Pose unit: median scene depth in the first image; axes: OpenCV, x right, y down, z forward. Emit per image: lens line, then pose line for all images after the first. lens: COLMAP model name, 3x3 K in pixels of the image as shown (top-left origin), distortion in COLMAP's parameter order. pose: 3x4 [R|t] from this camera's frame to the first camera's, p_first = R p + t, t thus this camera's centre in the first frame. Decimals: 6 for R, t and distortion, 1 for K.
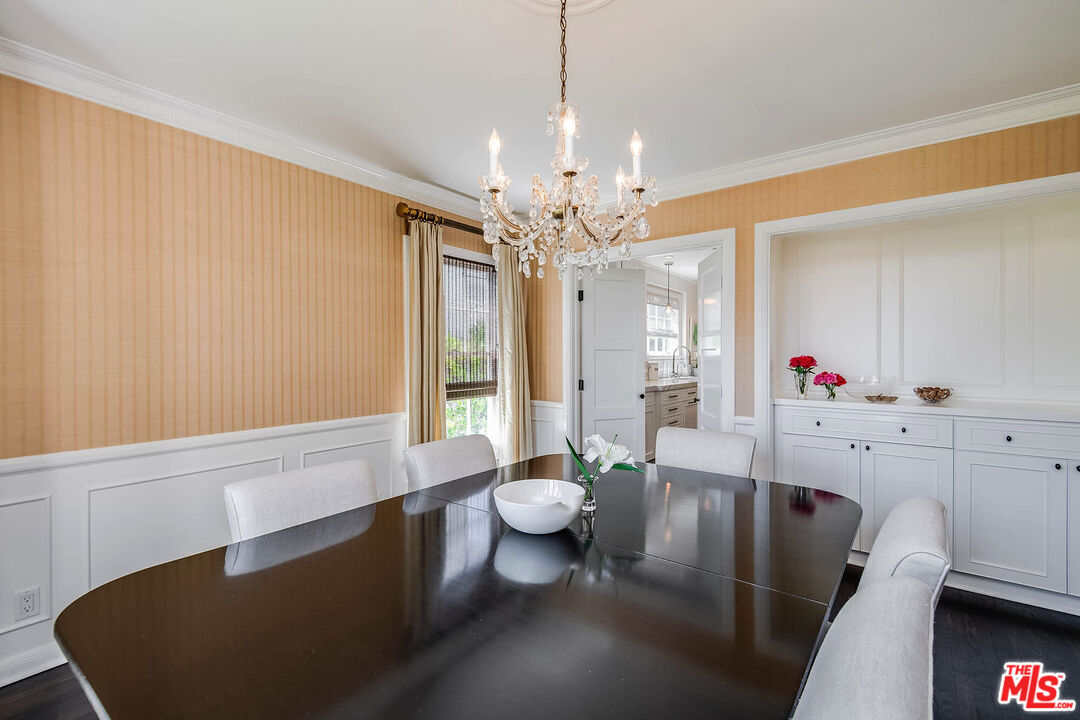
lens RADIAL K [[493.1, 0, 540.7], [0, 493.1, 358.6], [0, 0, 1]] dist [-0.016730, -0.003297]
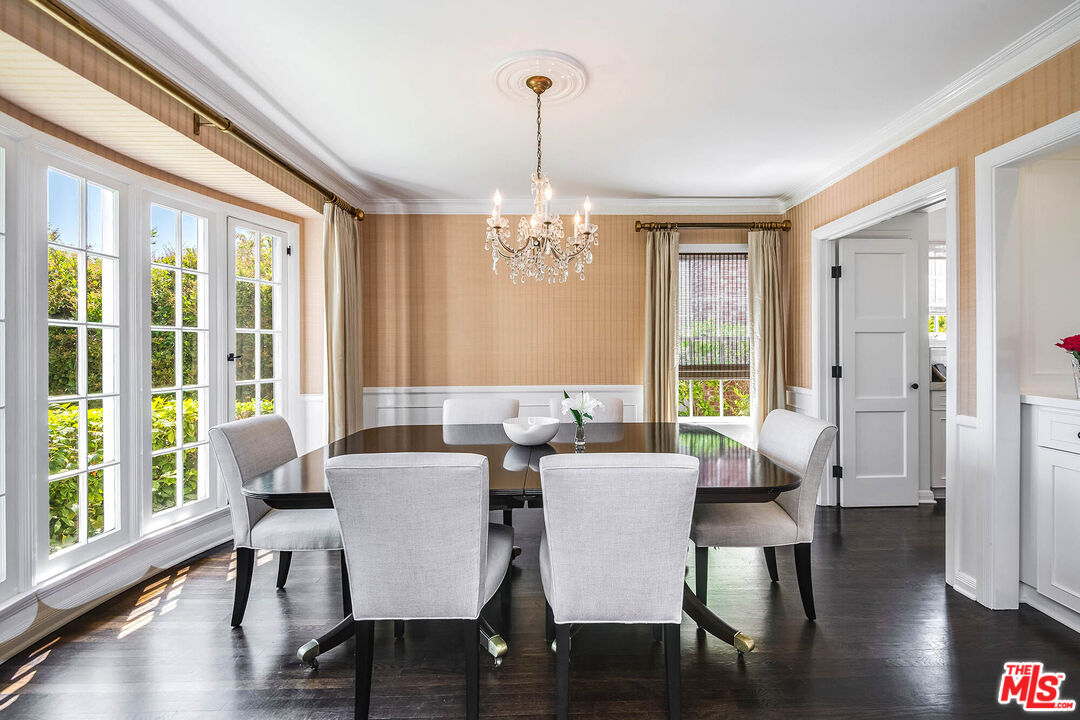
lens RADIAL K [[493.1, 0, 534.9], [0, 493.1, 351.1], [0, 0, 1]] dist [-0.016730, -0.003297]
pose [[0.592299, 0.005184, -0.805701, 0.562779], [-0.003013, 0.999987, 0.004219, 0.016650], [0.805713, -0.000071, 0.592307, 0.028083]]
